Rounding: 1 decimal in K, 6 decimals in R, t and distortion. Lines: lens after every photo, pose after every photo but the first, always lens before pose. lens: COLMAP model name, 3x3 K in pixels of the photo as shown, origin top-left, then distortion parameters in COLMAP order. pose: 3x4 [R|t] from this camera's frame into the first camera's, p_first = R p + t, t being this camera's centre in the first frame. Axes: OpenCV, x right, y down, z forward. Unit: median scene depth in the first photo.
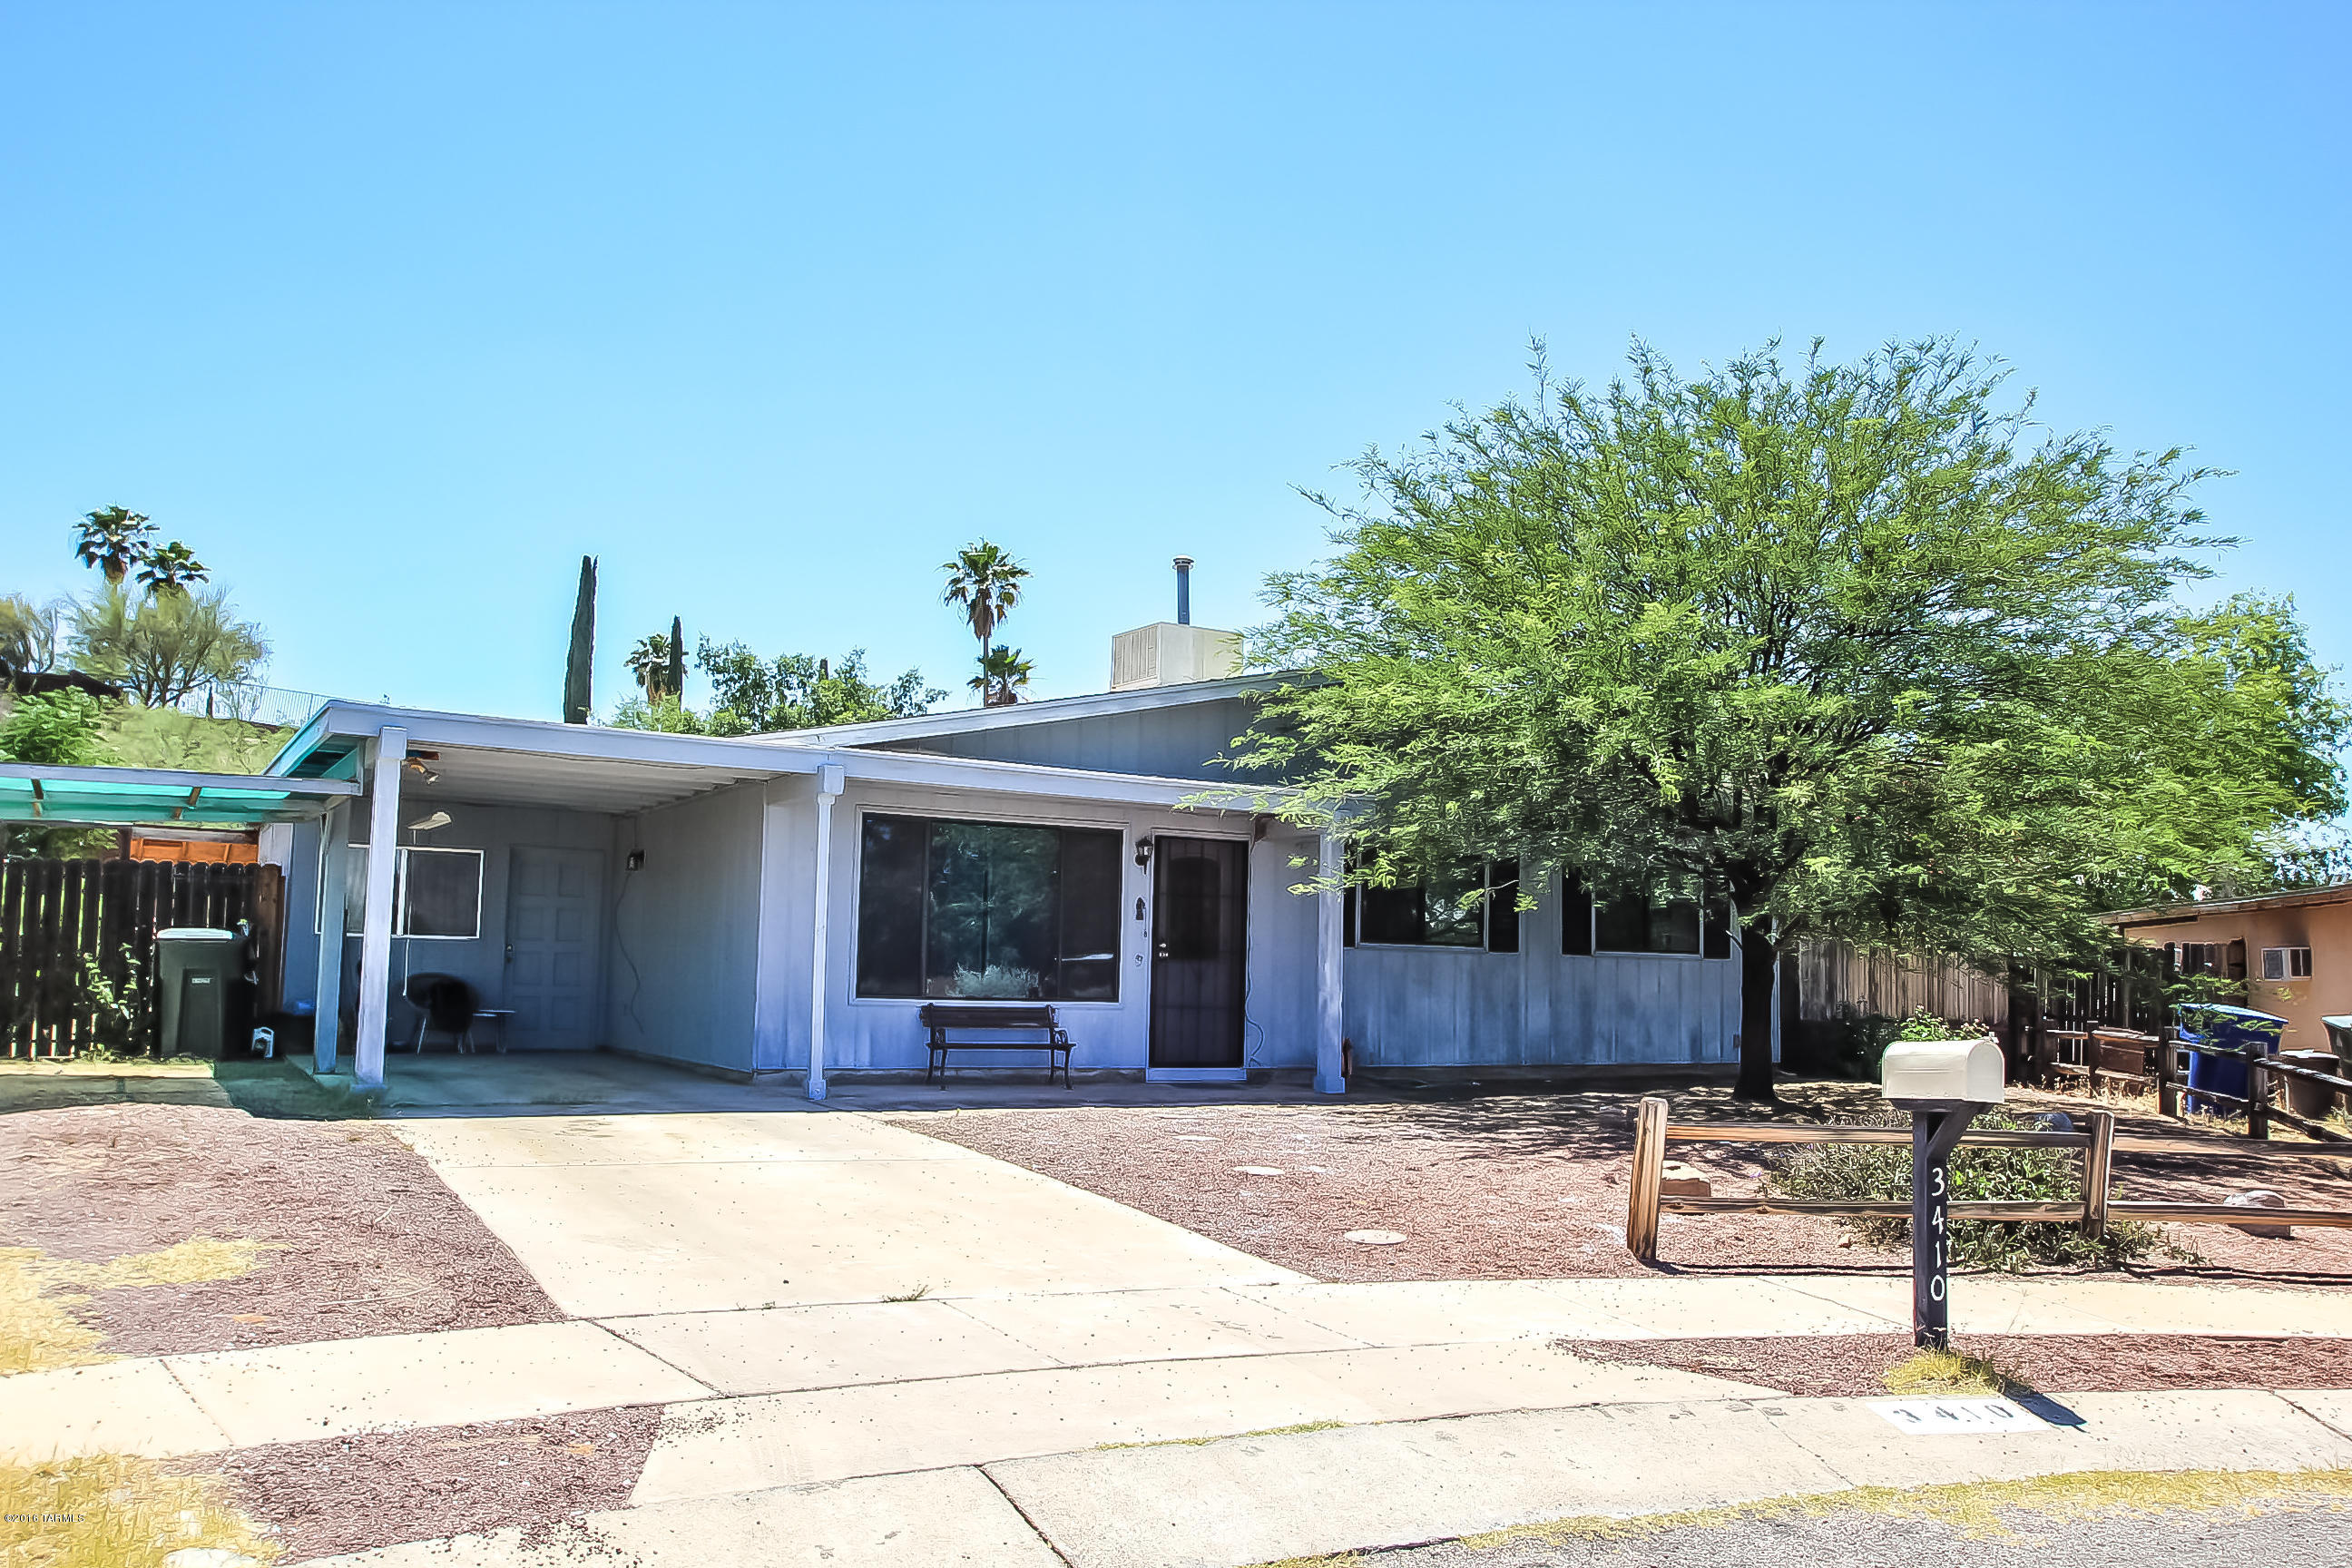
lens RADIAL K [[1843.4, 0, 1180.1], [0, 1843.4, 792.0], [0, 0, 1]] dist [-0.033569, 0.008144]
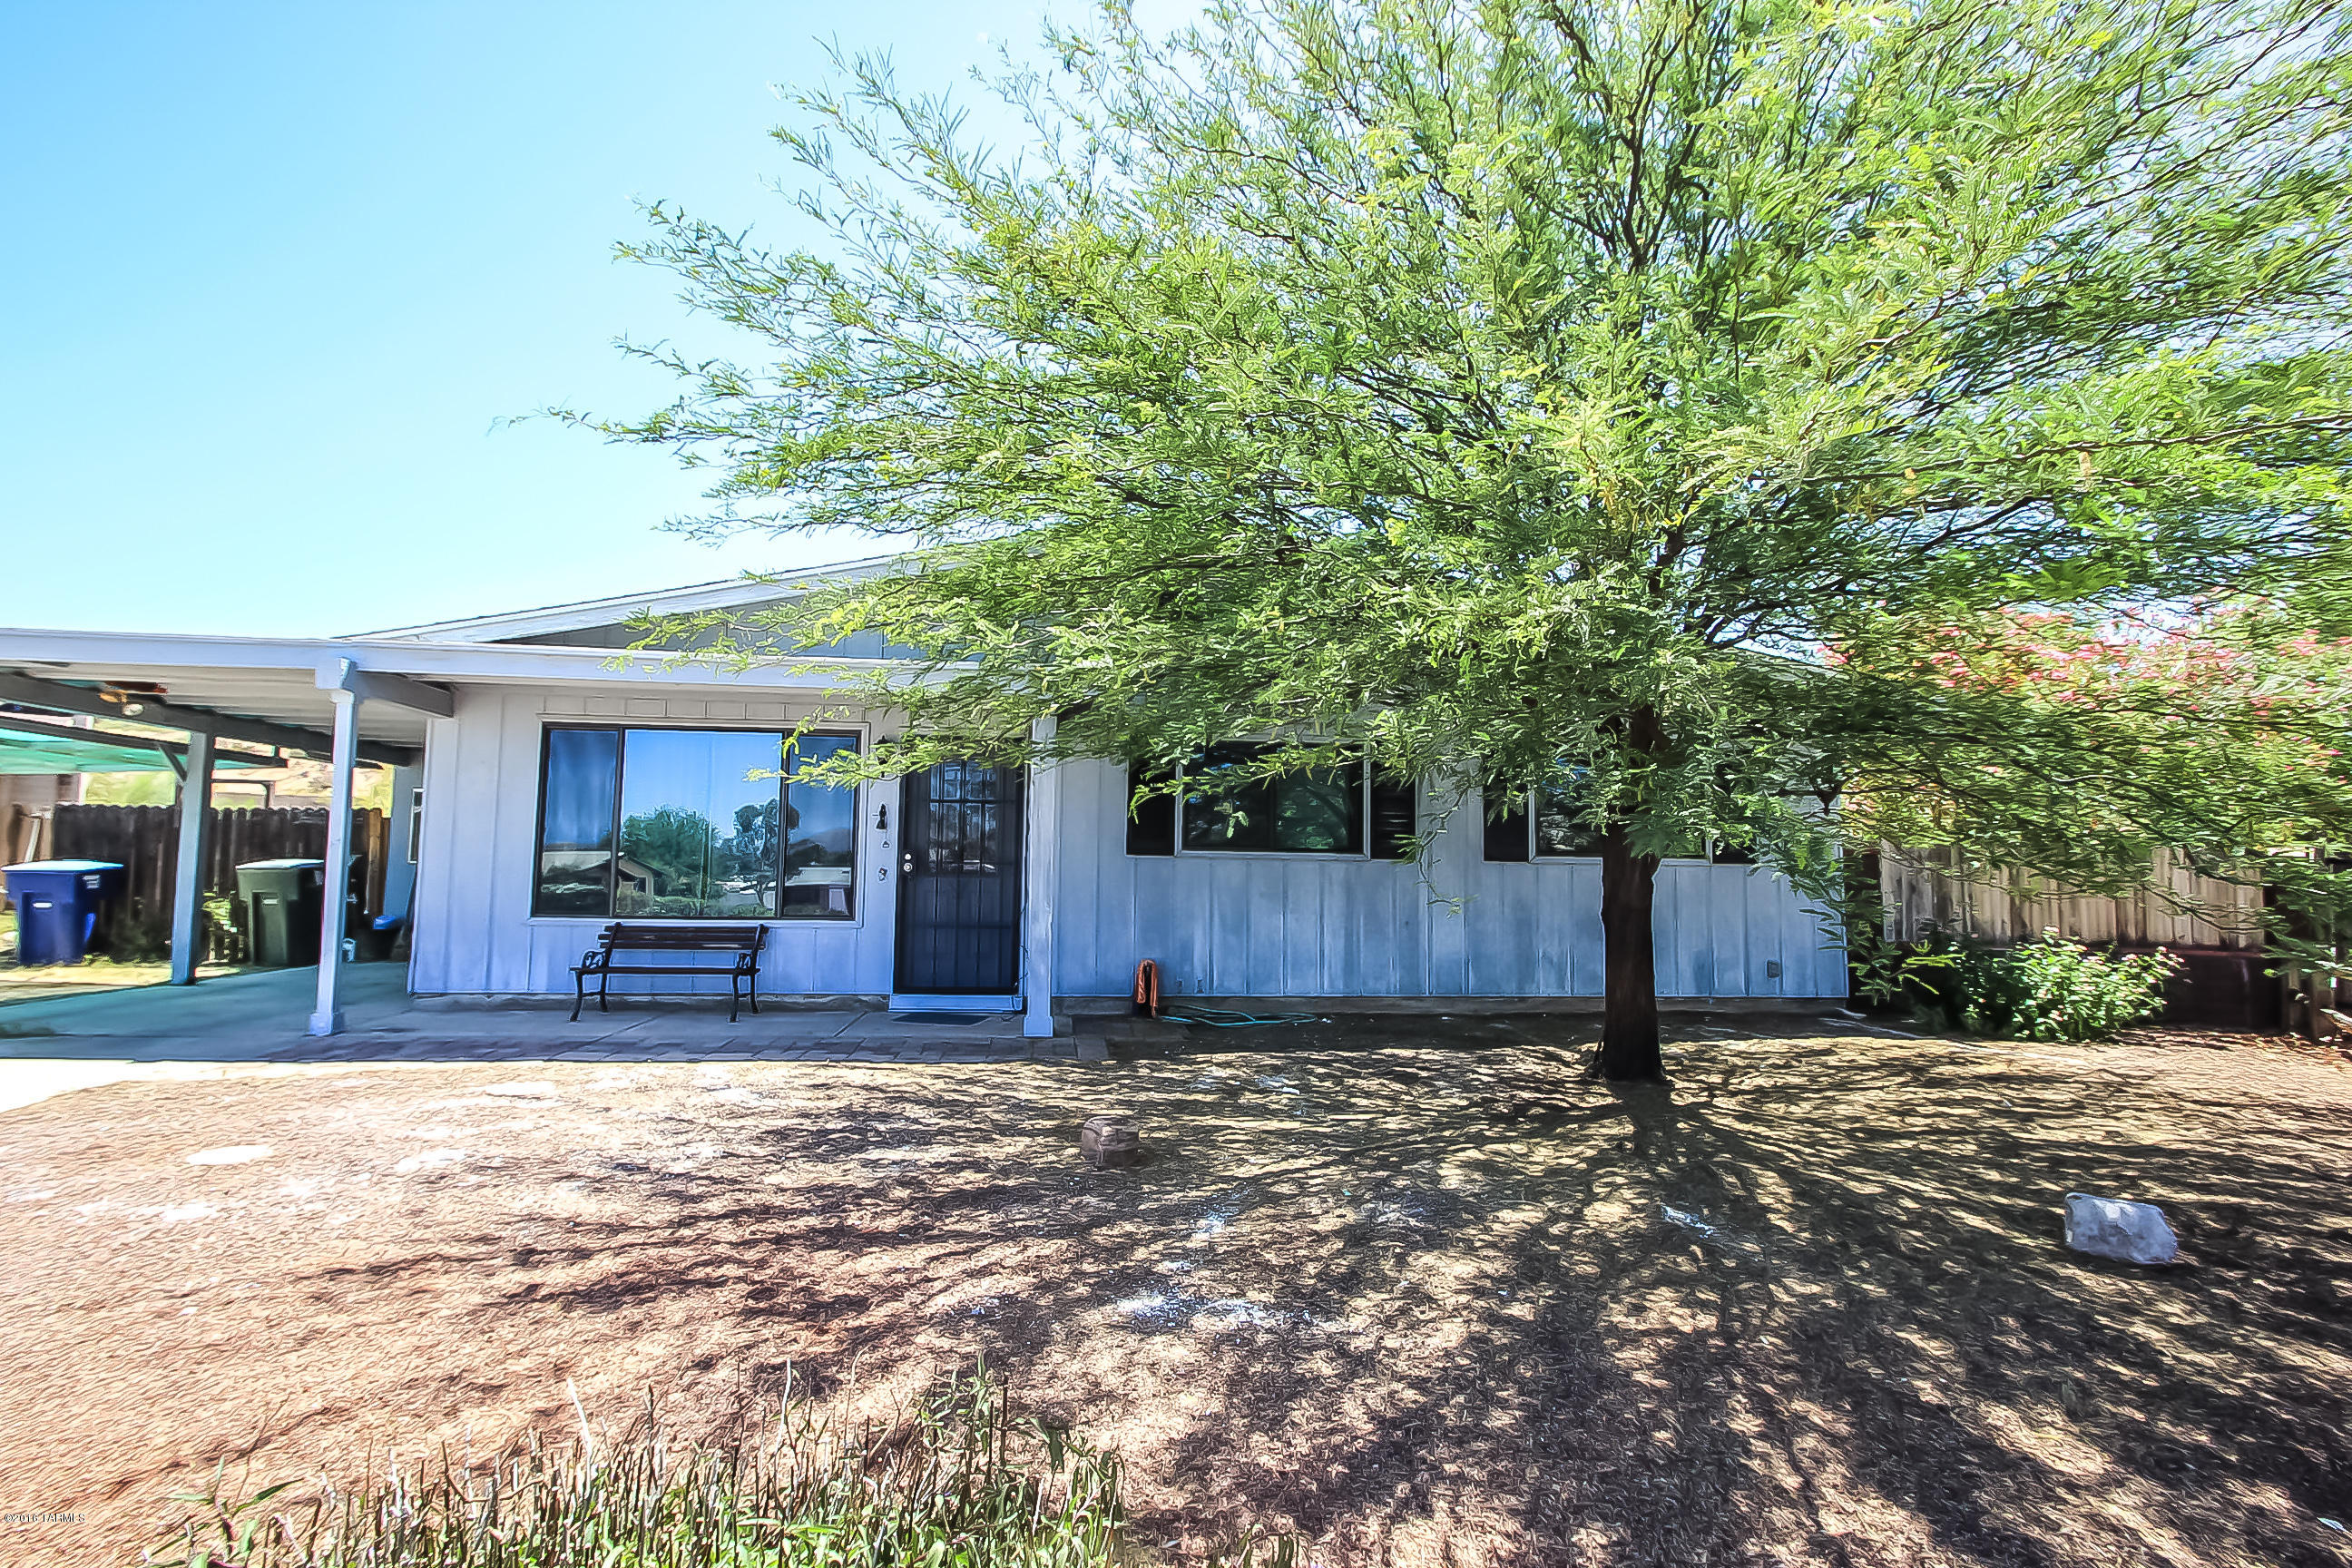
lens RADIAL K [[1087.3, 0, 1176.0], [0, 1087.3, 784.0], [0, 0, 1]] dist [0.020659, -0.020228]
pose [[0.908701, -0.047661, -0.414718, 0.329369], [0.048145, 0.998797, -0.009293, 0.059378], [0.414662, -0.011522, 0.909903, 0.576489]]
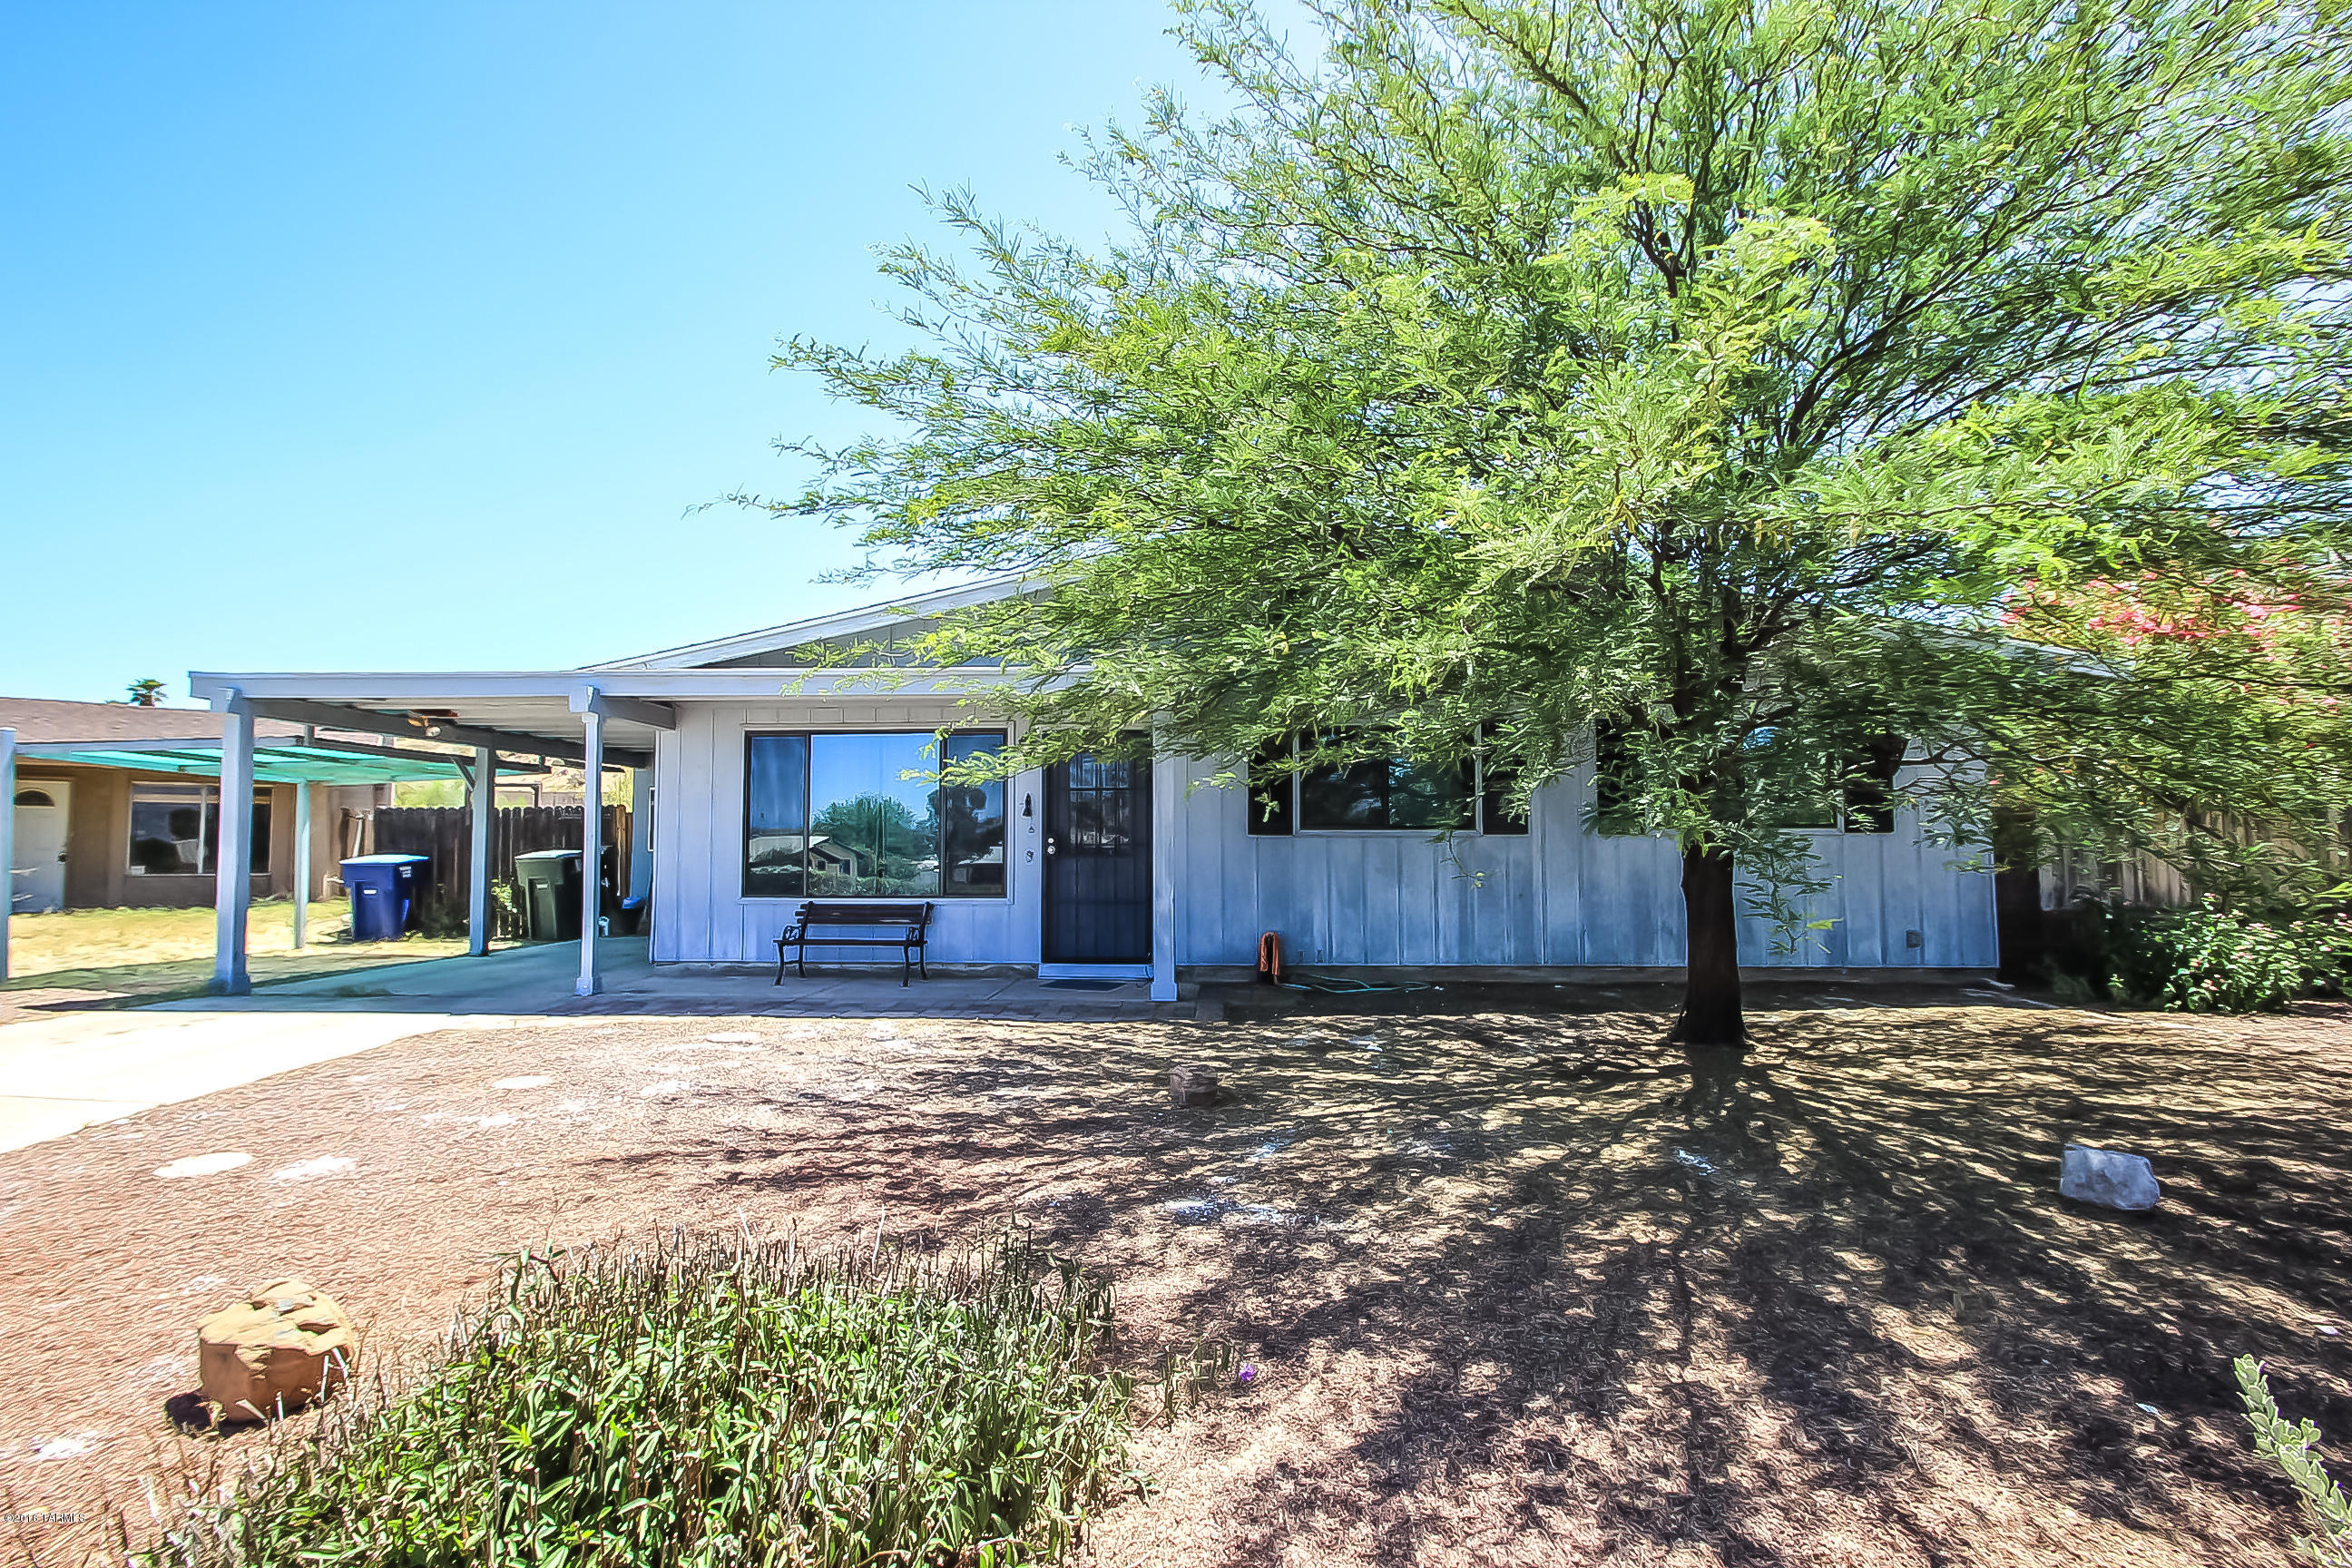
lens RADIAL K [[1098.8, 0, 1176.0], [0, 1098.8, 784.0], [0, 0, 1]] dist [0.016667, -0.016097]
pose [[0.826014, -0.060557, -0.560386, 0.381232], [0.075946, 0.997103, 0.004196, 0.055669], [0.558509, -0.046025, 0.828221, 0.549842]]
